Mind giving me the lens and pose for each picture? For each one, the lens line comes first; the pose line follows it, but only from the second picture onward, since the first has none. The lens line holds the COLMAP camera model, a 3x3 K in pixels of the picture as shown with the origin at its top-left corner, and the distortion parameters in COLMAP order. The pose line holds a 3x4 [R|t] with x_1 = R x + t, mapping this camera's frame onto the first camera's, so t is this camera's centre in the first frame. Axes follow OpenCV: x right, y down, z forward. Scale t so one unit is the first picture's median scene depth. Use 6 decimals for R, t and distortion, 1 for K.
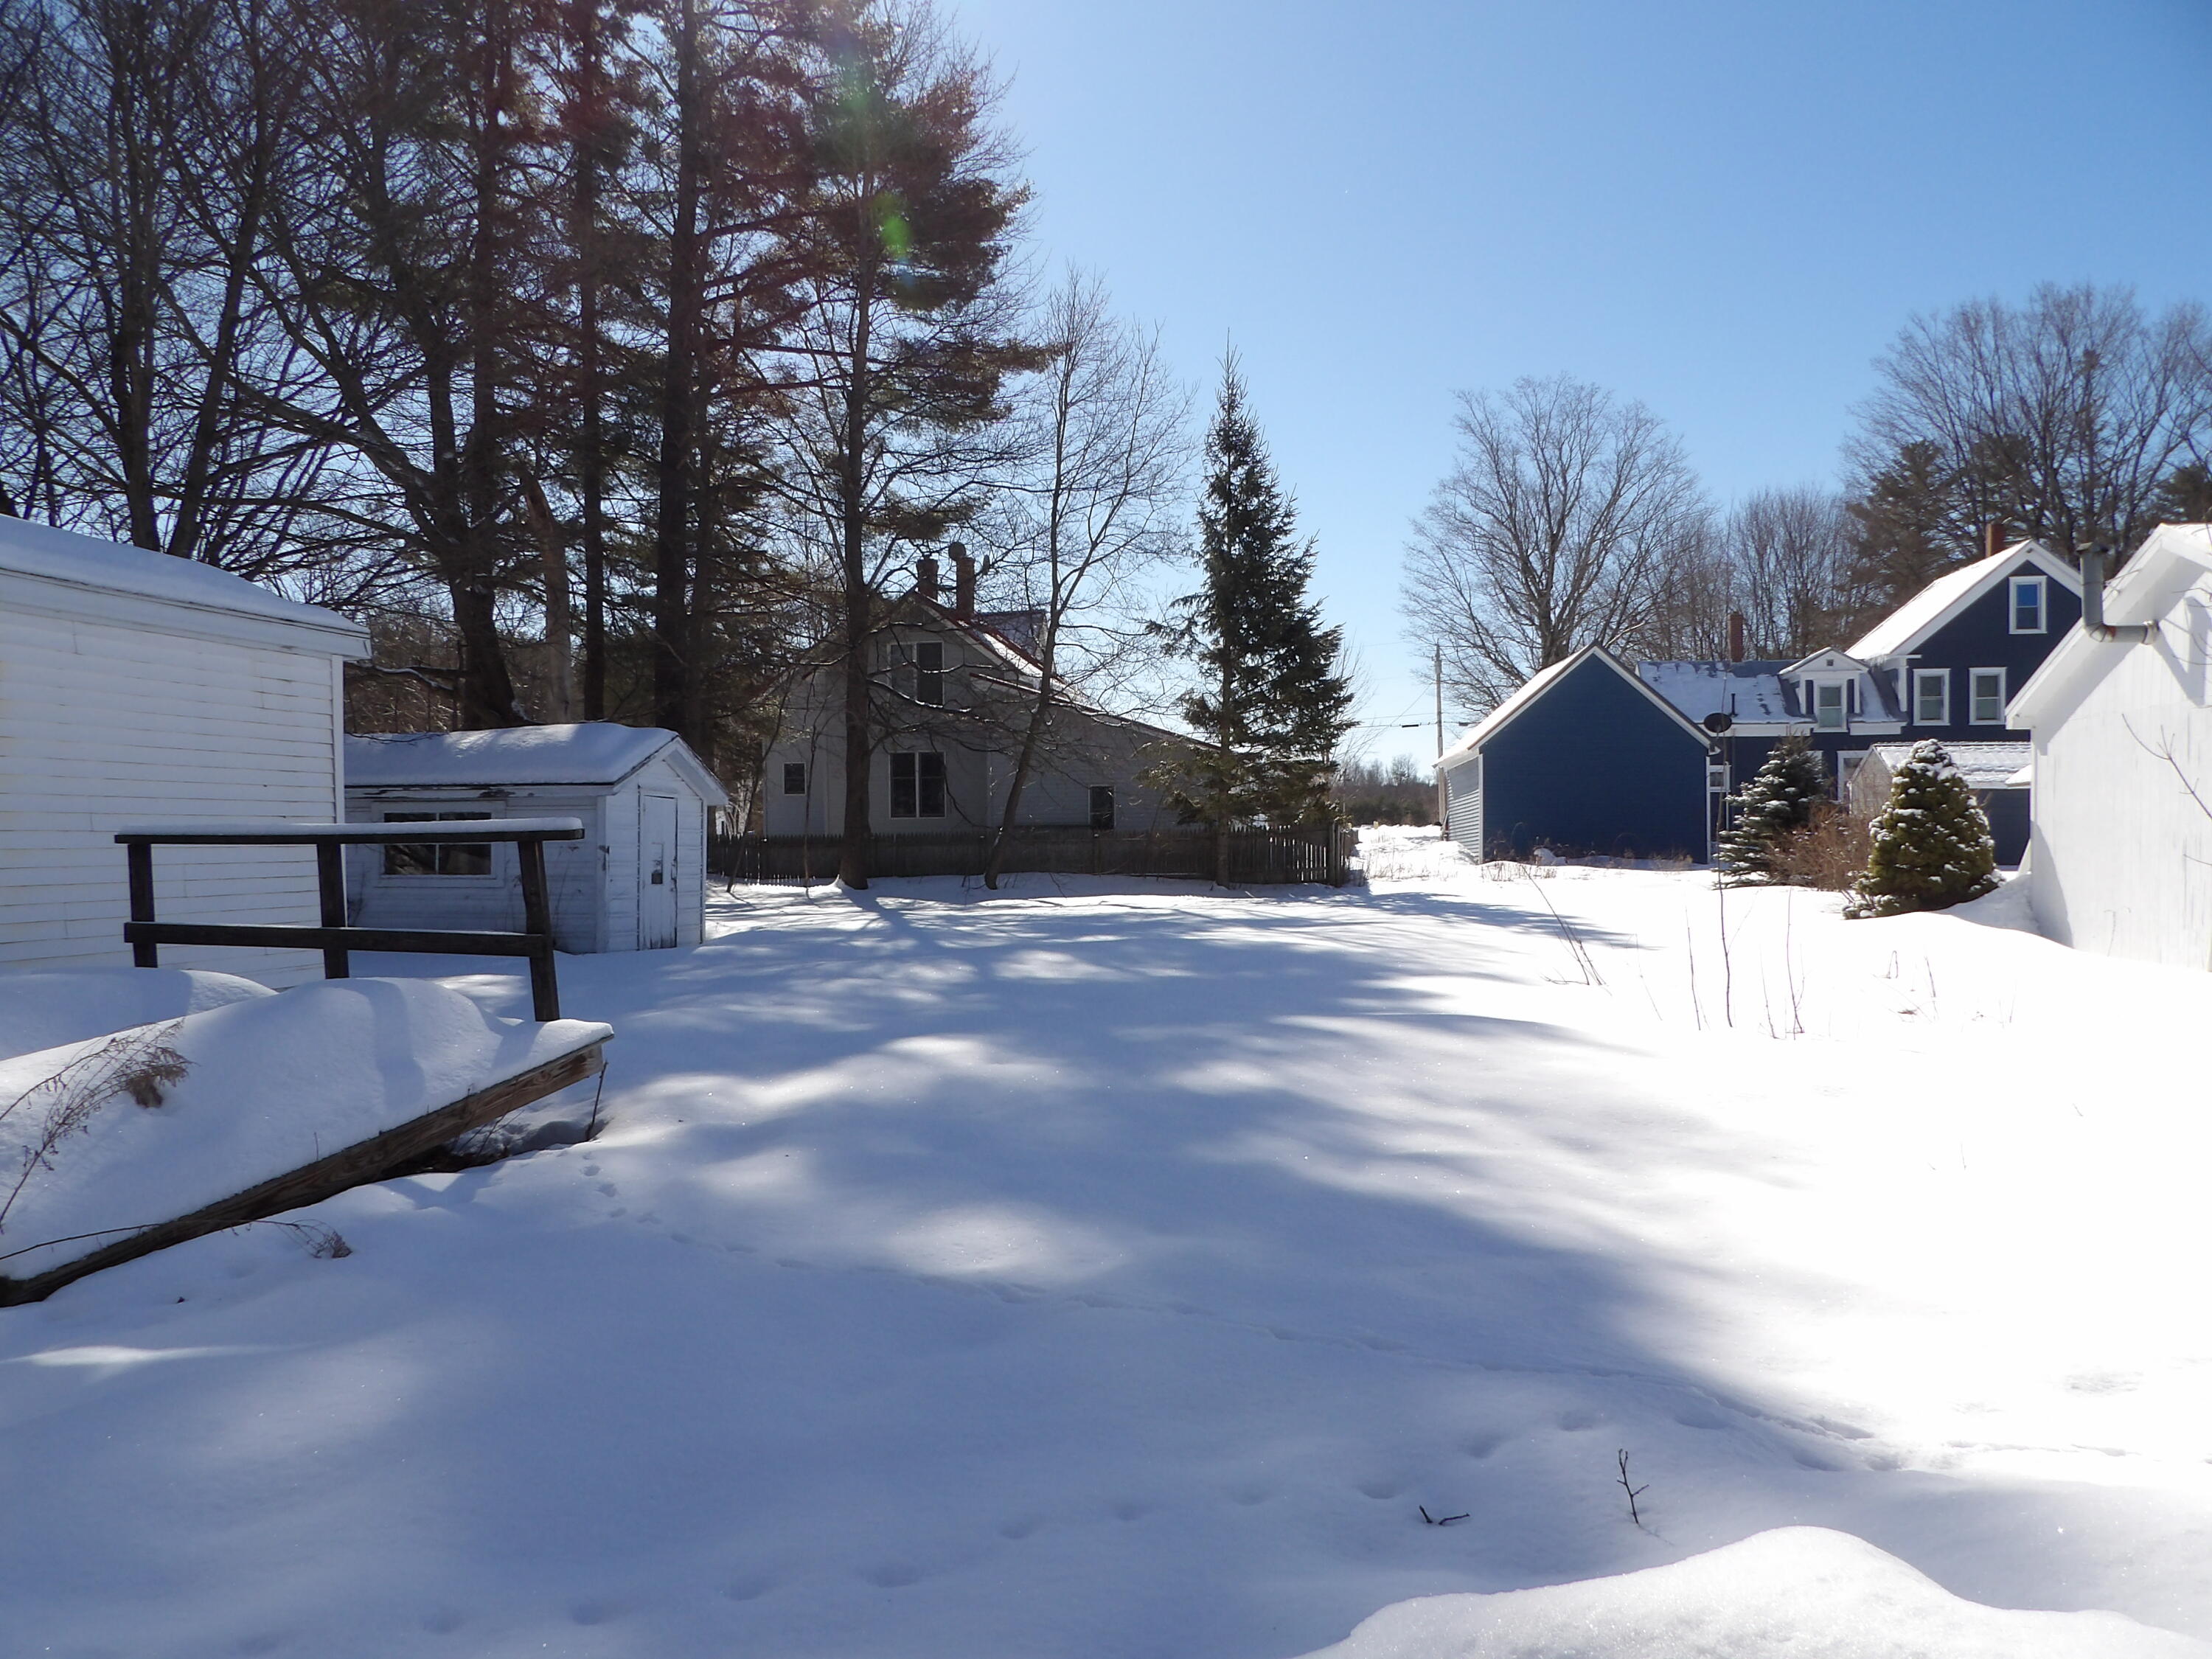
lens RADIAL K [[1529.4, 0, 1096.9], [0, 1529.4, 915.4], [0, 0, 1]] dist [-0.053300, 0.048290]
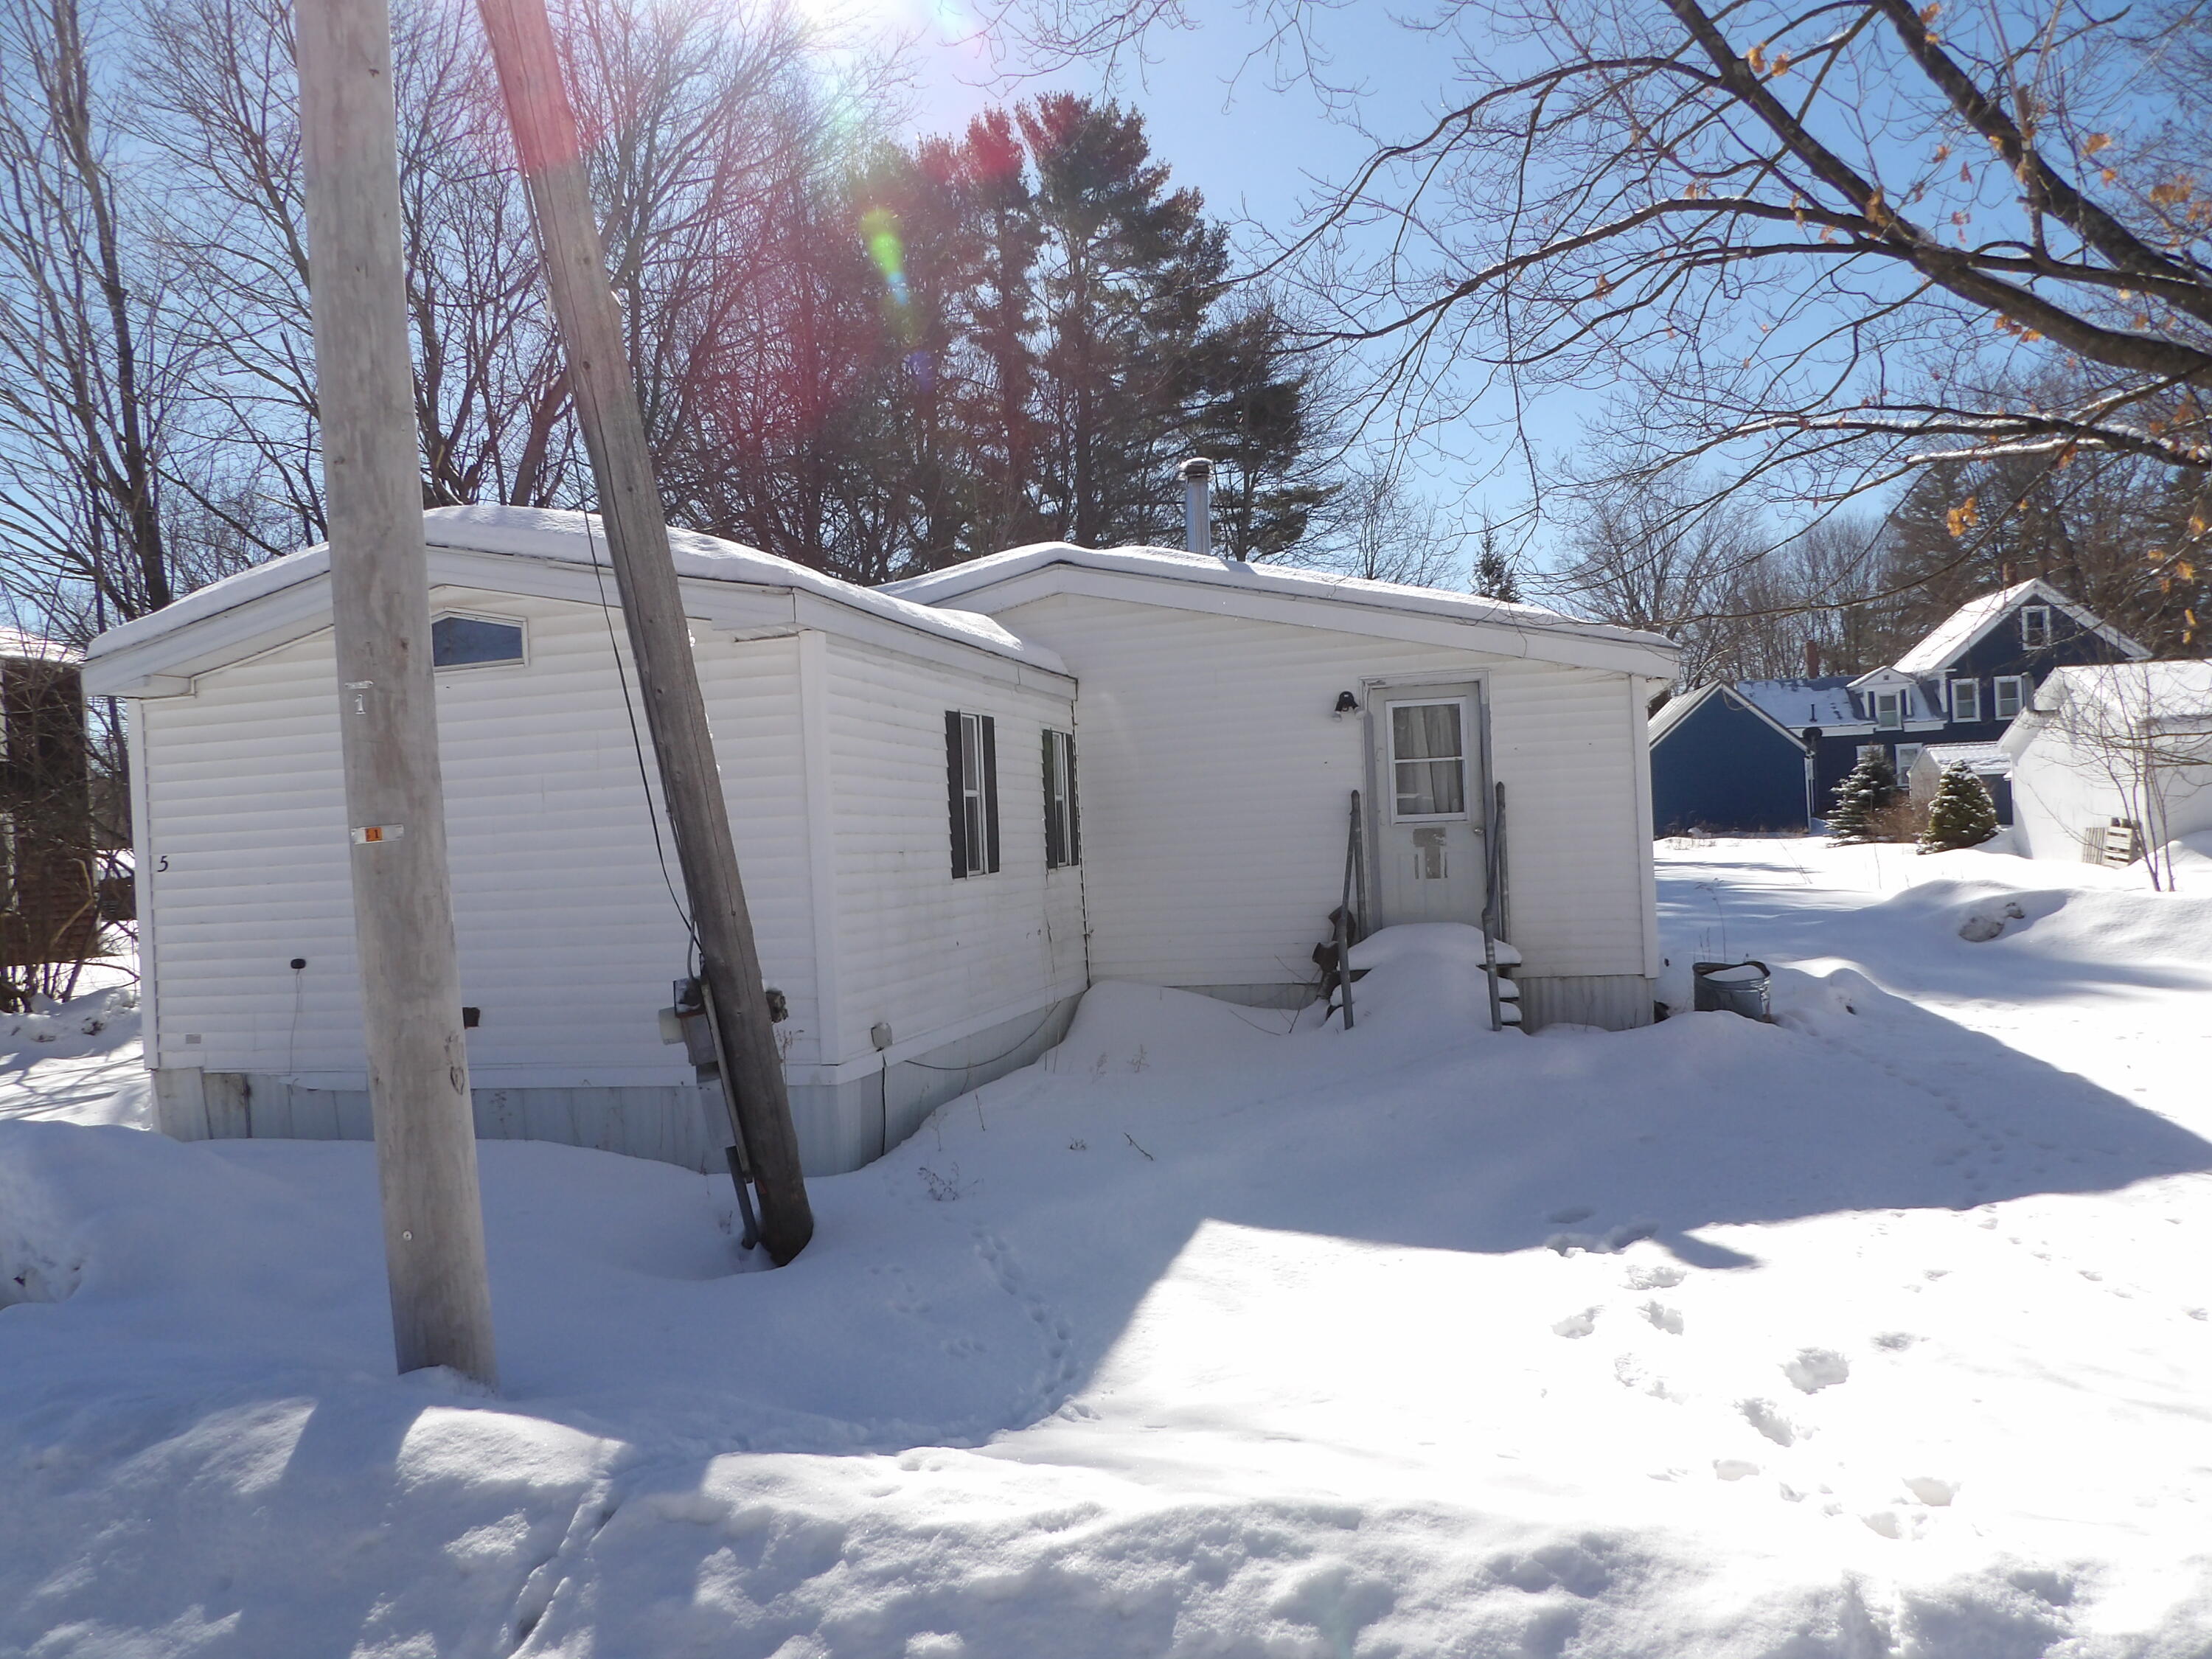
lens RADIAL K [[1563.1, 0, 1143.6], [0, 1563.1, 860.5], [0, 0, 1]] dist [-0.016897, 0.053408]
pose [[0.999205, -0.038346, 0.010936, -0.316479], [0.038714, 0.998613, -0.035678, 0.026439], [-0.009553, 0.036073, 0.999303, -0.601204]]
